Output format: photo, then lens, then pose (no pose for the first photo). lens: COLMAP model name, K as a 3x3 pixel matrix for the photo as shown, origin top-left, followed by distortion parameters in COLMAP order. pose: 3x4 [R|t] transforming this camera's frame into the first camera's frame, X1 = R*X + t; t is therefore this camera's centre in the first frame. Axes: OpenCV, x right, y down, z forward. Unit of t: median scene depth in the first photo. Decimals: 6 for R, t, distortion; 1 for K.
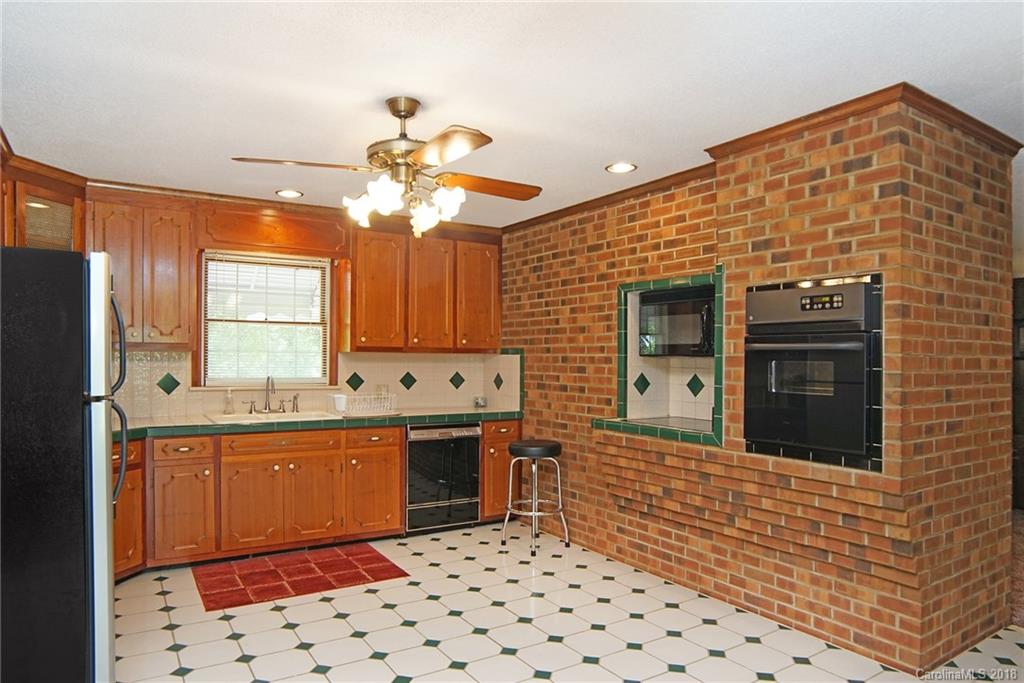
lens RADIAL K [[657.3, 0, 508.0], [0, 657.3, 359.3], [0, 0, 1]] dist [-0.071825, 0.002421]
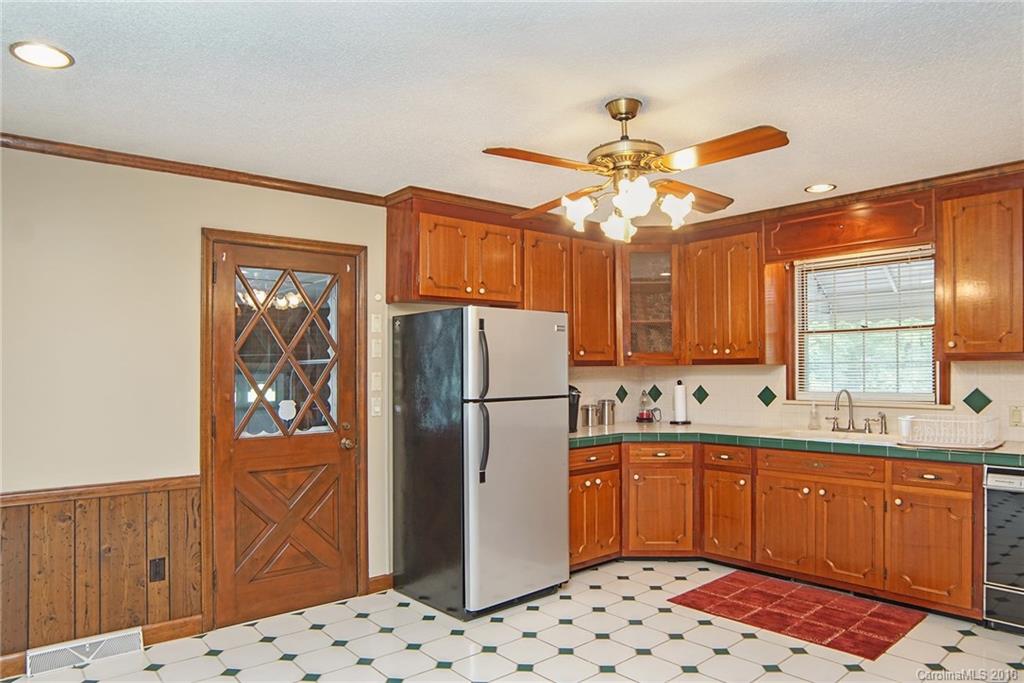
lens RADIAL K [[657.3, 0, 508.0], [0, 657.3, 359.3], [0, 0, 1]] dist [-0.071825, 0.002421]
pose [[0.135528, -0.025931, -0.990434, 0.525391], [0.006752, 0.999658, -0.025249, 0.002284], [0.990750, -0.003266, 0.135657, 0.492060]]
